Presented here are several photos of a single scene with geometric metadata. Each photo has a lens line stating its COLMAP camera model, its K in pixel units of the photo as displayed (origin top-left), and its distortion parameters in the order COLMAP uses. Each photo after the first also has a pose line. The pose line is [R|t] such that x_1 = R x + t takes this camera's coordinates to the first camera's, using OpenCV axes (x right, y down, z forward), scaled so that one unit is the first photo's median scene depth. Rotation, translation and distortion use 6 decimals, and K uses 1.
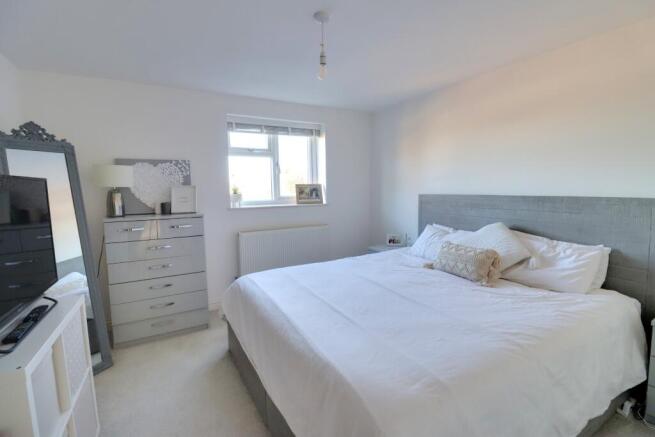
lens RADIAL K [[301.7, 0, 334.9], [0, 301.7, 215.6], [0, 0, 1]] dist [-0.001129, -0.013837]
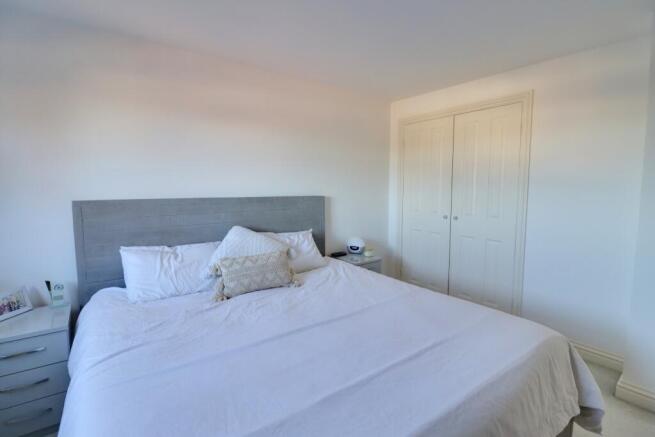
lens RADIAL K [[301.7, 0, 334.9], [0, 301.7, 215.6], [0, 0, 1]] dist [-0.001129, -0.013837]
pose [[-0.131414, -0.078469, 0.988217, -0.479247], [0.091607, 0.991636, 0.090923, -0.075804], [-0.987086, 0.102476, -0.123127, 0.903642]]
